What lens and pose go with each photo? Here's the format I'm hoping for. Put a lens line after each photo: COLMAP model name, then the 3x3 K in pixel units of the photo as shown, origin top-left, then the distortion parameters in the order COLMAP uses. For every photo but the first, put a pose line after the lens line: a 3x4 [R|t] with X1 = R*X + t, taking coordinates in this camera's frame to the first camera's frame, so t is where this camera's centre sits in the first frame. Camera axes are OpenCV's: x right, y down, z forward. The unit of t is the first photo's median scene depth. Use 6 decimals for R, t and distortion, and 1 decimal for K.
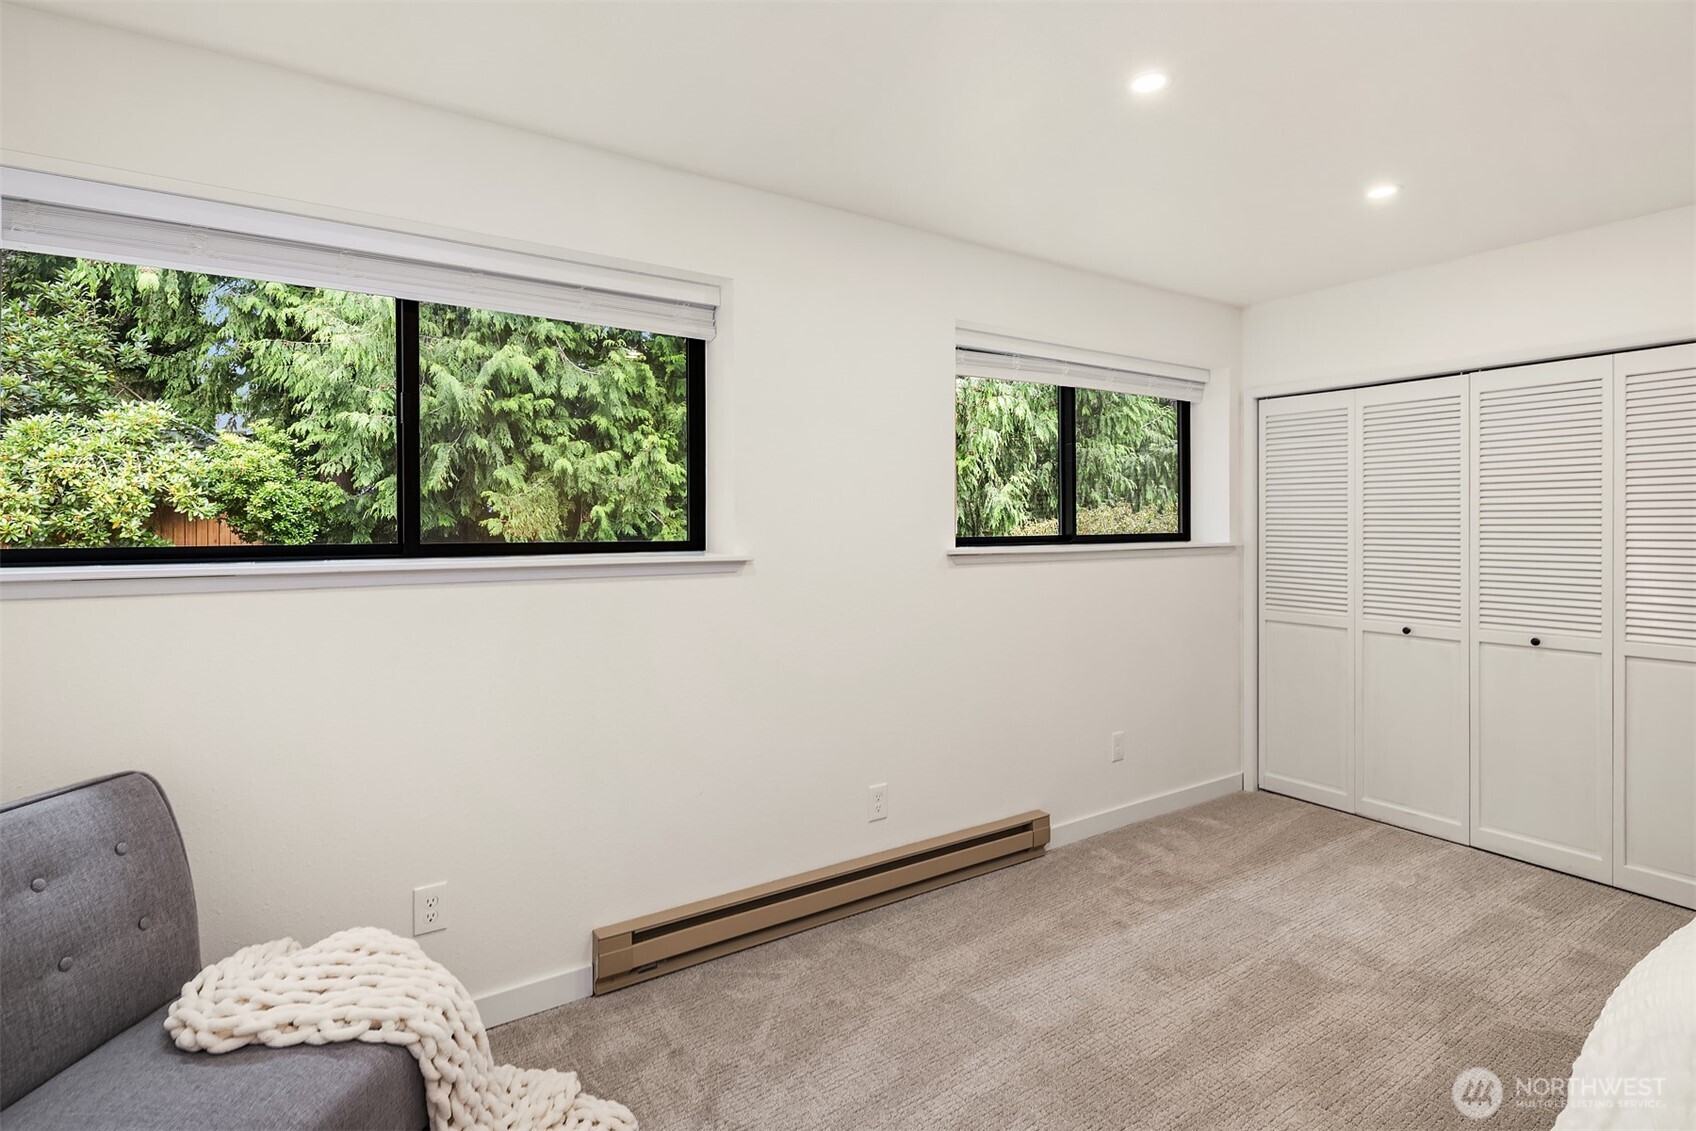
lens RADIAL K [[829.3, 0, 847.8], [0, 829.3, 523.9], [0, 0, 1]] dist [0.000275, -0.000127]
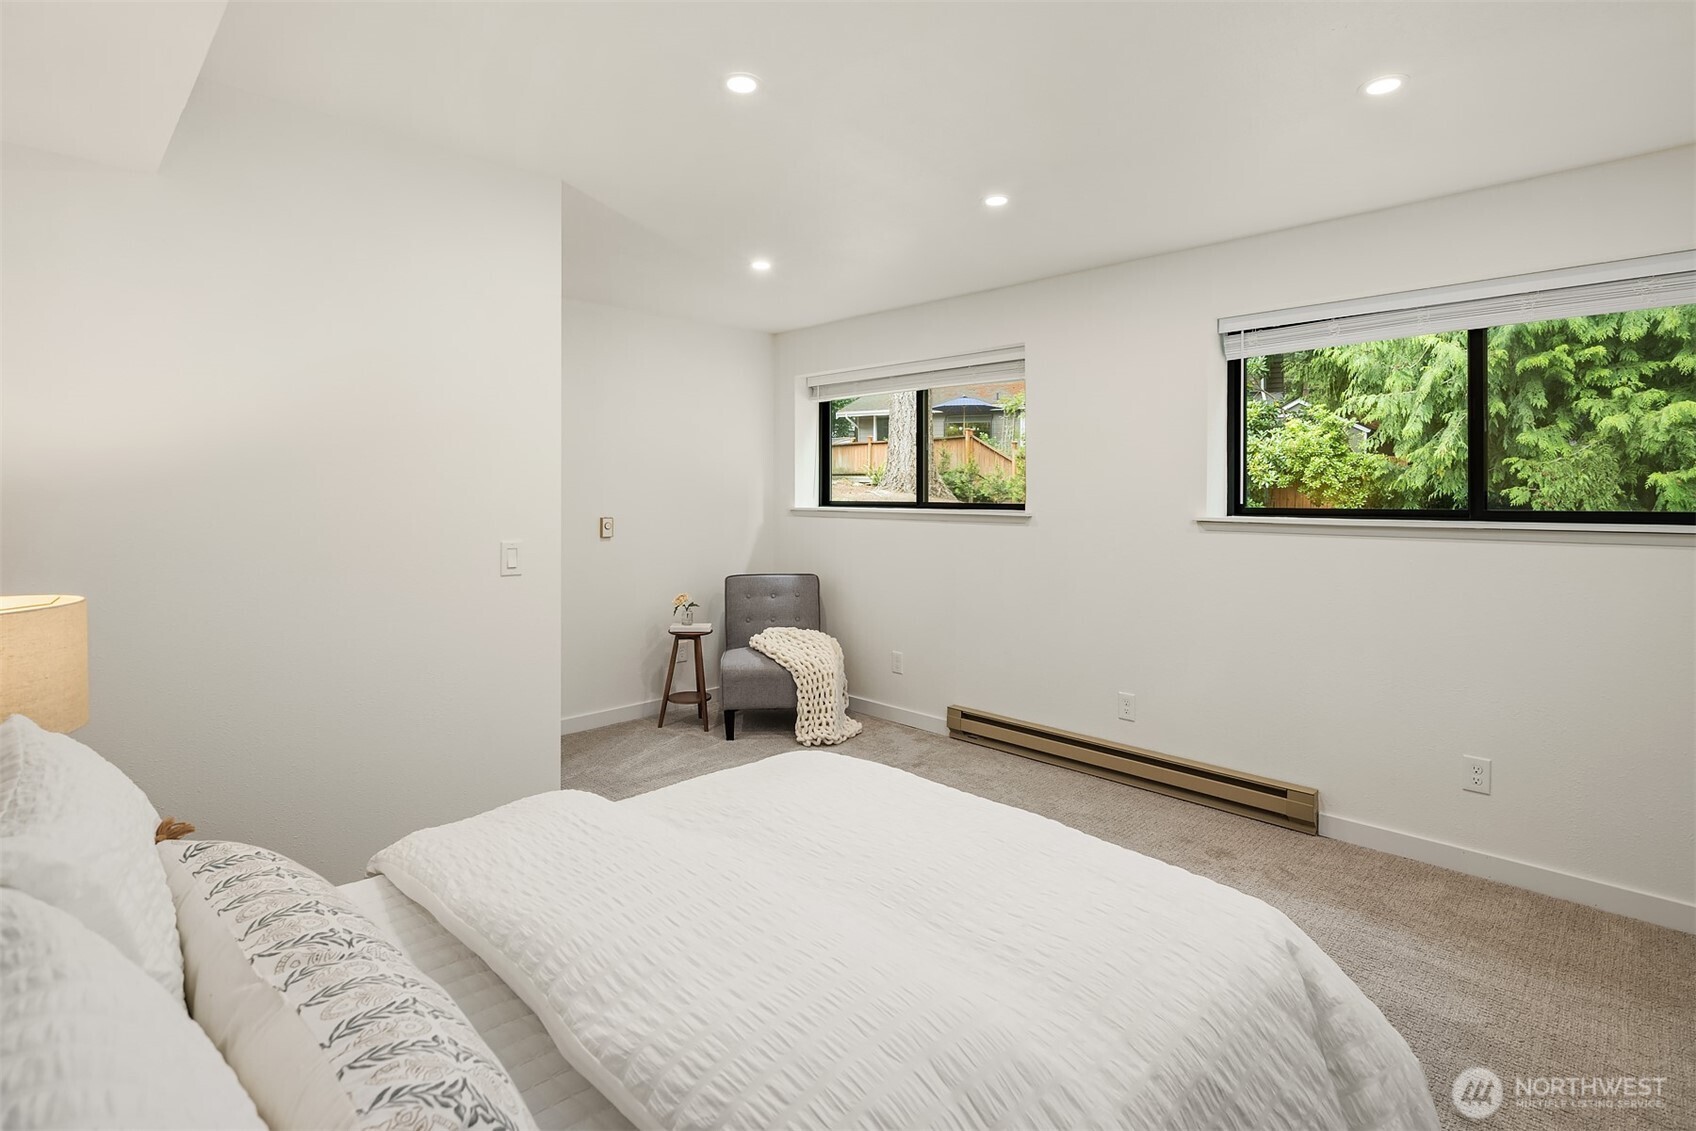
lens RADIAL K [[824.0, 0, 850.2], [0, 824.0, 497.6], [0, 0, 1]] dist [-0.000841, -0.000654]
pose [[0.197593, 0.010351, -0.980229, 0.330637], [-0.001802, 0.999946, 0.010196, -0.002094], [0.980282, -0.000248, 0.197601, 0.084157]]
